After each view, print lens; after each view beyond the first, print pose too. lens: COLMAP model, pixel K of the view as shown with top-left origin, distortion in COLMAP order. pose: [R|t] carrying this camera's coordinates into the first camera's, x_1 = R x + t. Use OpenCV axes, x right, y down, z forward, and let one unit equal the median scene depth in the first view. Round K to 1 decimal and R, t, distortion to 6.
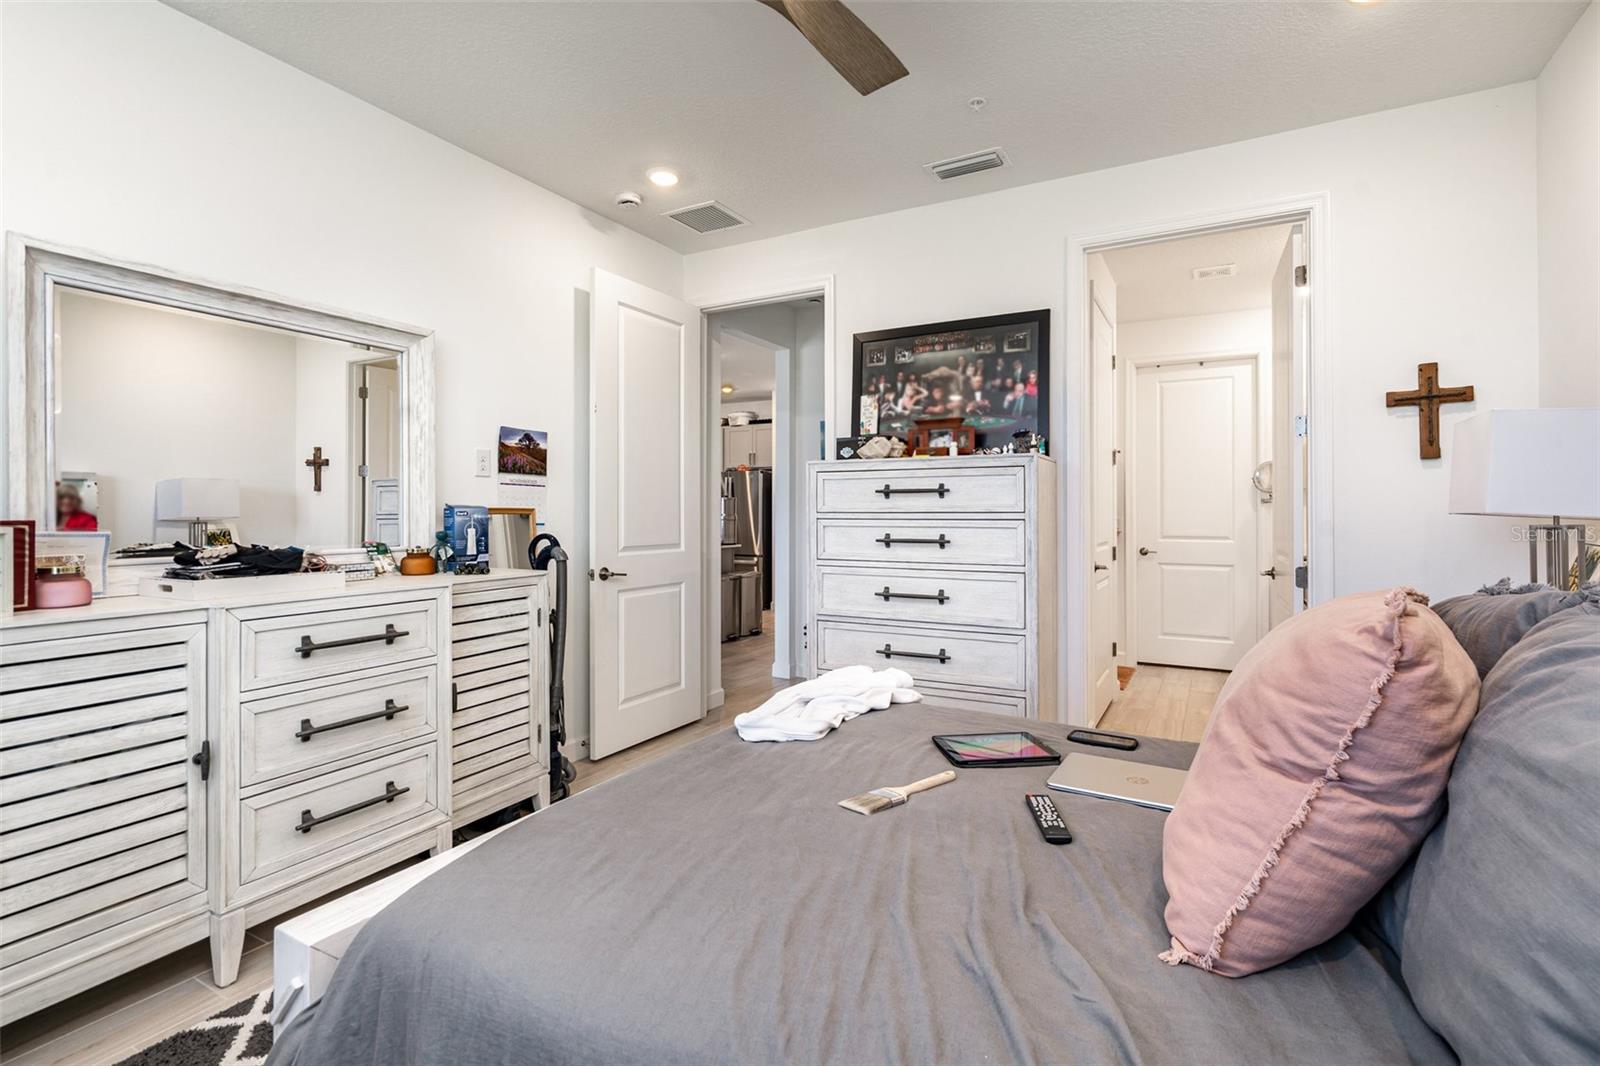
lens RADIAL K [[758.8, 0, 803.1], [0, 758.8, 507.1], [0, 0, 1]] dist [0.066986, 0.000228]
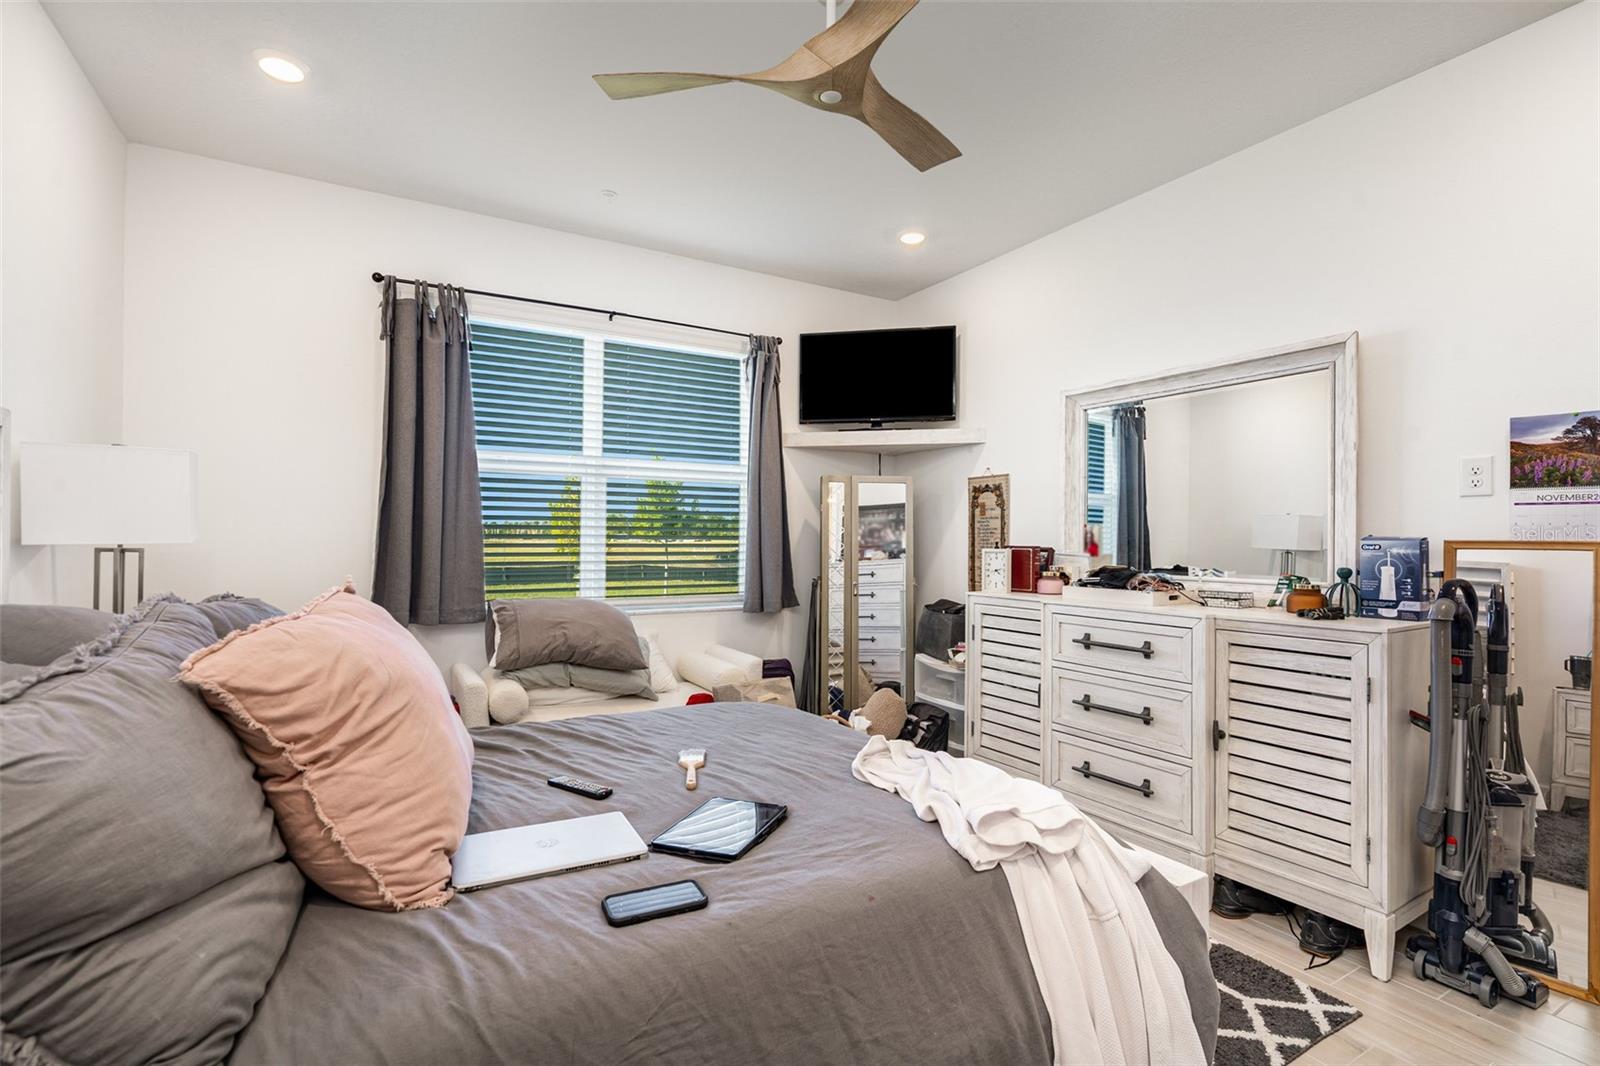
lens RADIAL K [[737.3, 0, 800.4], [0, 737.3, 540.6], [0, 0, 1]] dist [0.000353, 0.000830]
pose [[-0.499095, -0.001916, -0.866545, 0.542916], [-0.003554, 0.999994, -0.000164, 0.004092], [0.866540, 0.002998, -0.499099, 0.902017]]
